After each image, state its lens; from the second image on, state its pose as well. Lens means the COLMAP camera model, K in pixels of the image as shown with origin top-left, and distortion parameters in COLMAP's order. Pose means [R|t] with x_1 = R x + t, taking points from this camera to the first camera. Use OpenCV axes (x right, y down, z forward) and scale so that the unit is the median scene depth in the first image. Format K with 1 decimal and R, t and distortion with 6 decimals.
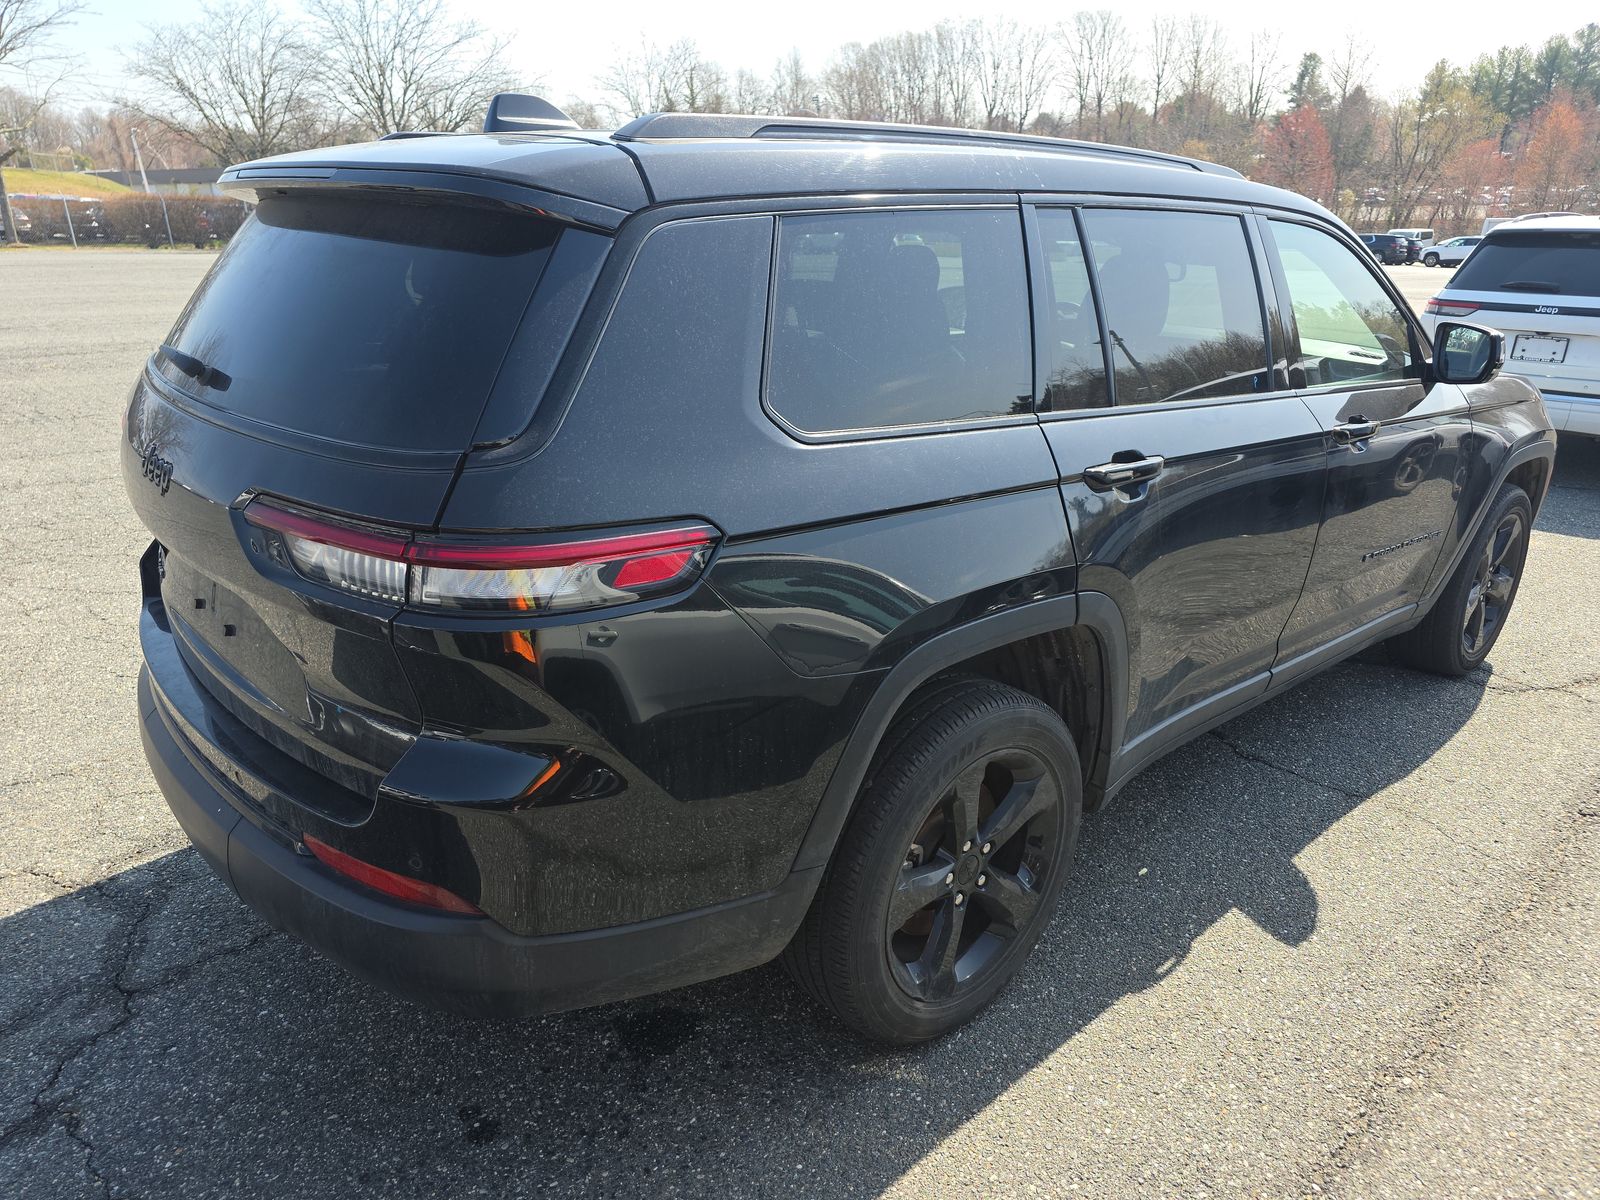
lens RADIAL K [[1110.7, 0, 800.0], [0, 1110.7, 600.0], [0, 0, 1]] dist [0.002069, -0.019403]
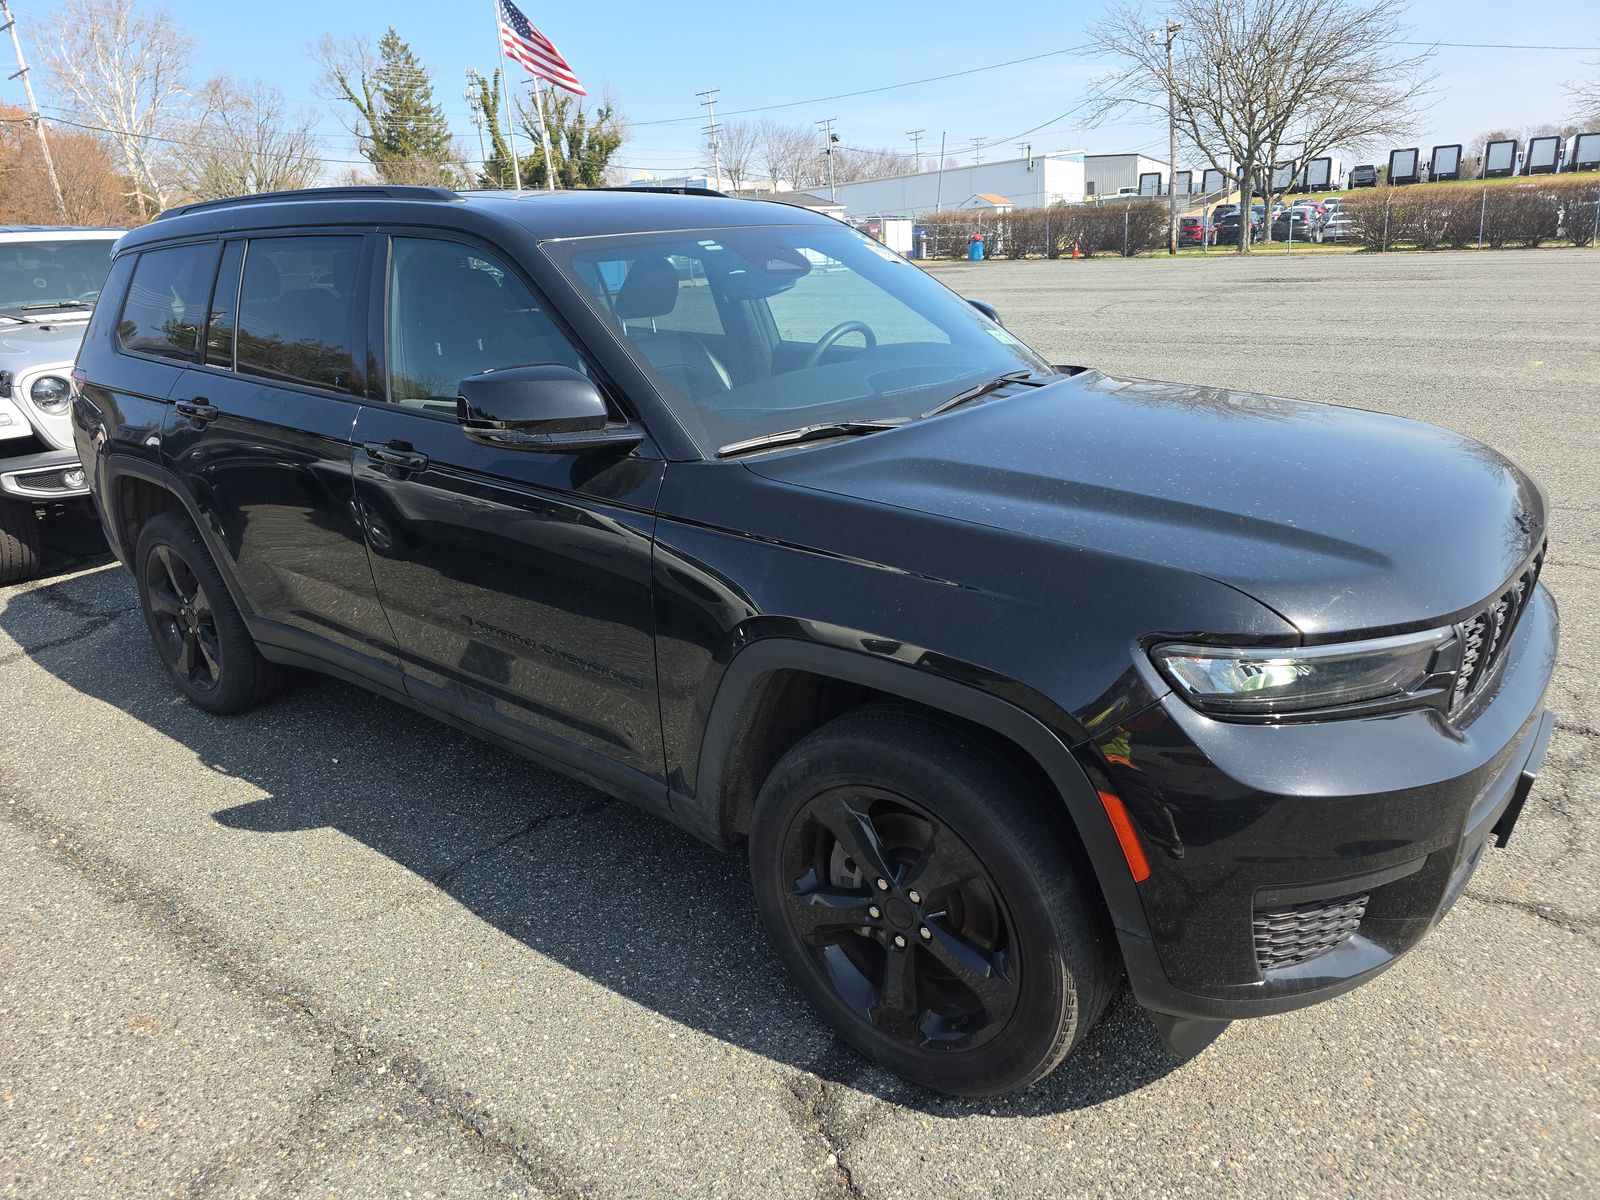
lens RADIAL K [[1085.9, 0, 800.0], [0, 1085.9, 600.0], [0, 0, 1]] dist [0.002650, -0.029316]
pose [[0.159489, 0.258777, -0.952679, 0.244484], [-0.310222, 0.929283, 0.200488, -0.055015], [0.937190, 0.263566, 0.228489, 0.186657]]
